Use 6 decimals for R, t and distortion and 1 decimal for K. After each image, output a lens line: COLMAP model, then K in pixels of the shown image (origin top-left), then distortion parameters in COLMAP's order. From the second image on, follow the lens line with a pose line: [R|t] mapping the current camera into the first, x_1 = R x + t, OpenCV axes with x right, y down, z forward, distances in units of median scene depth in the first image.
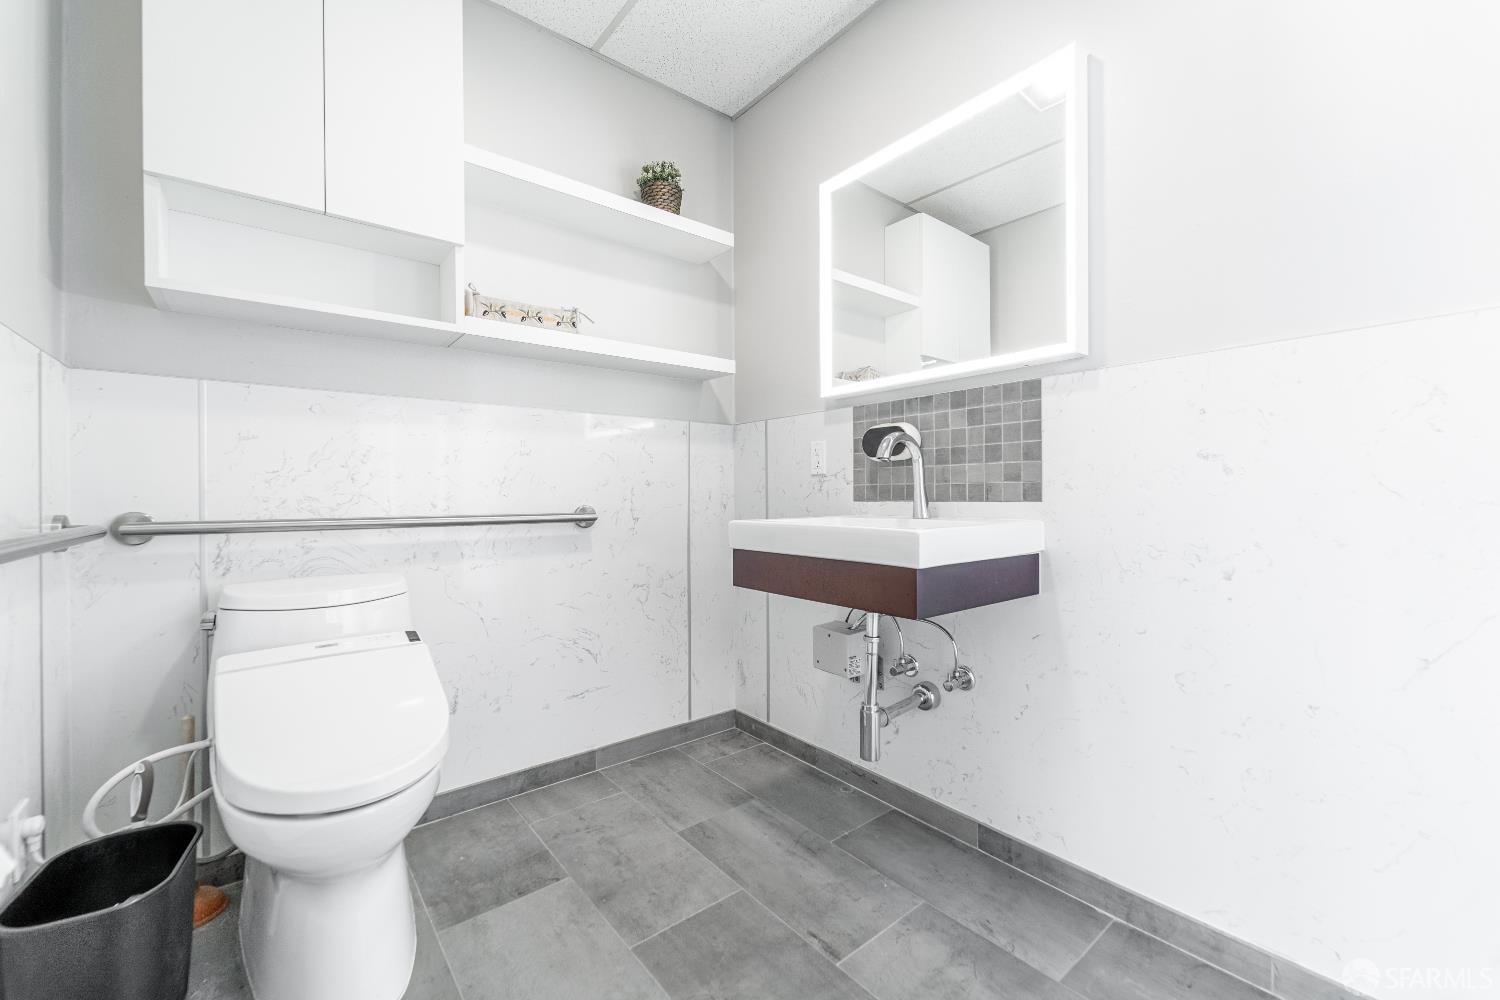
lens RADIAL K [[603.7, 0, 747.6], [0, 603.7, 495.5], [0, 0, 1]] dist [0.002764, -0.000935]
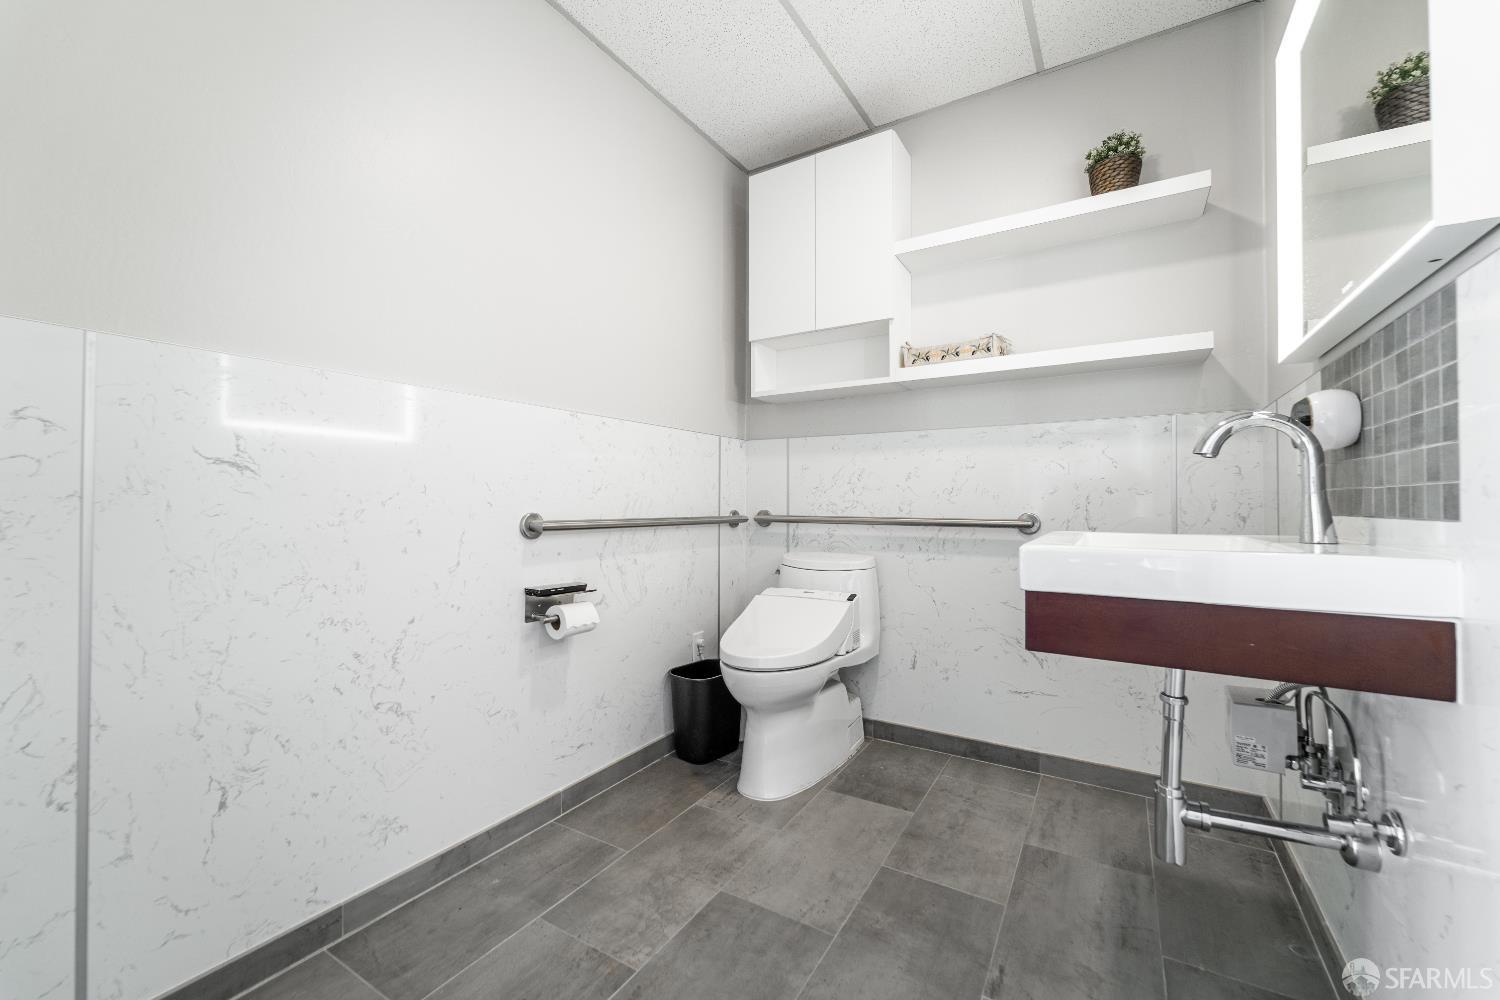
lens RADIAL K [[603.7, 0, 747.6], [0, 603.7, 495.5], [0, 0, 1]] dist [0.002764, -0.000935]
pose [[0.335371, -0.005090, -0.942072, 0.692561], [-0.006926, 0.999945, -0.007868, -0.002738], [0.942061, 0.009163, 0.335317, 0.241609]]
